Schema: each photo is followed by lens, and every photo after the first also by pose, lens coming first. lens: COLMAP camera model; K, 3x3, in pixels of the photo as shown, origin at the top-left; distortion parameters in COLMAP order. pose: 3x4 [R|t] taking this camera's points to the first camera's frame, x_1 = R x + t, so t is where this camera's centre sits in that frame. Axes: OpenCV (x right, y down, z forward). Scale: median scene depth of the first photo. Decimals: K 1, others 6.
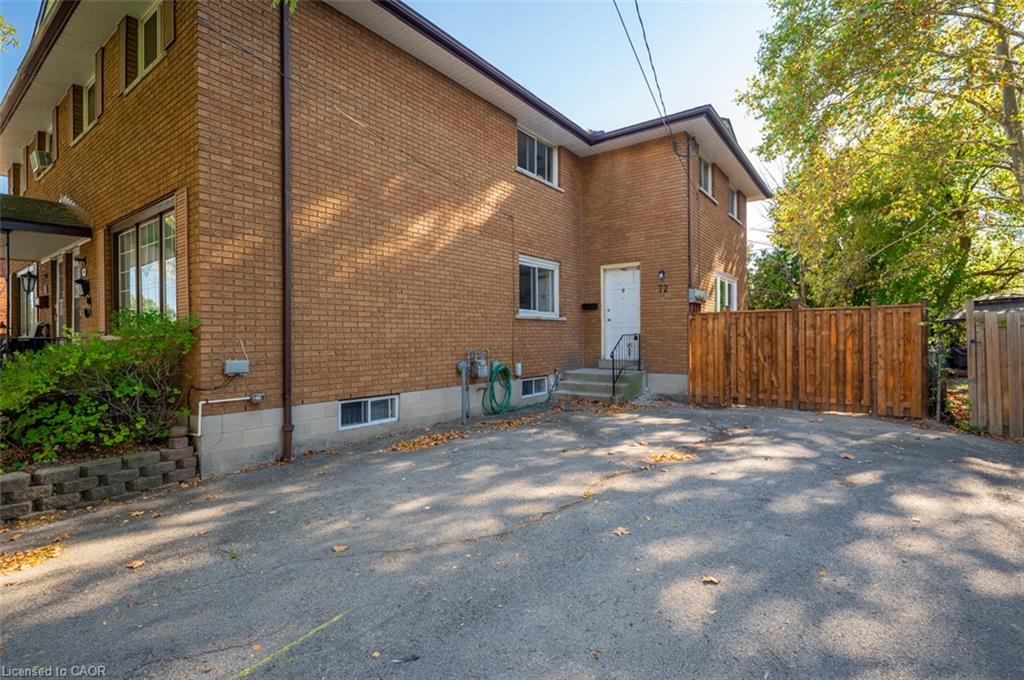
lens RADIAL K [[477.3, 0, 512.0], [0, 477.3, 340.0], [0, 0, 1]] dist [-0.000914, -0.000319]
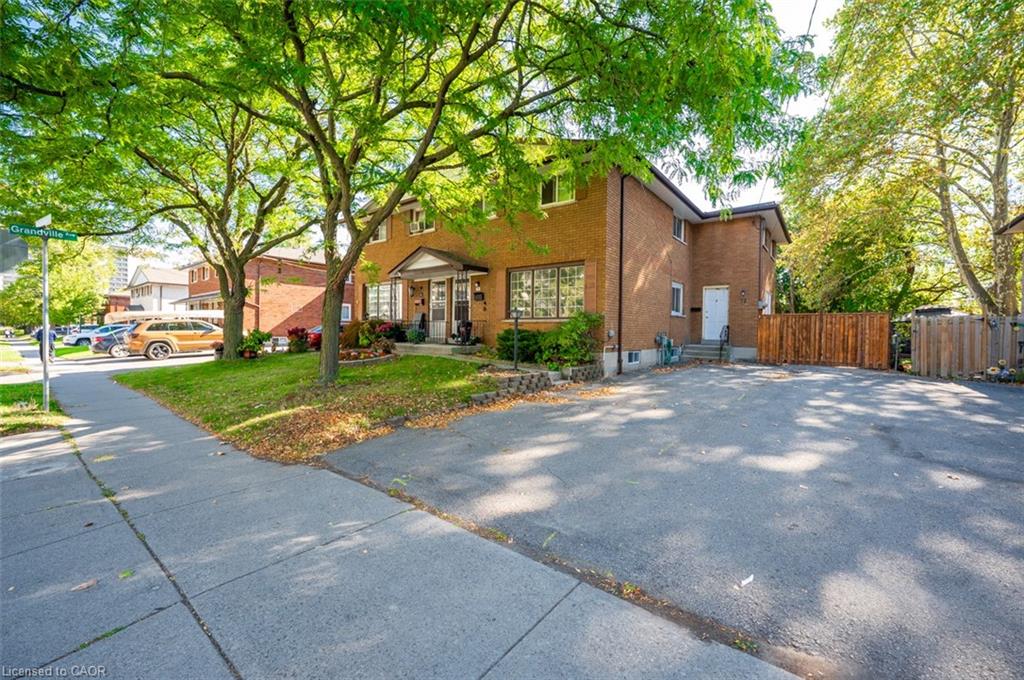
lens RADIAL K [[408.9, 0, 512.0], [0, 408.9, 340.0], [0, 0, 1]] dist [-0.000667, 0.000026]
pose [[0.999789, 0.019498, -0.006478, -0.590430], [-0.019377, 0.999646, 0.018227, 0.032799], [0.006831, -0.018097, 0.999813, -0.604964]]
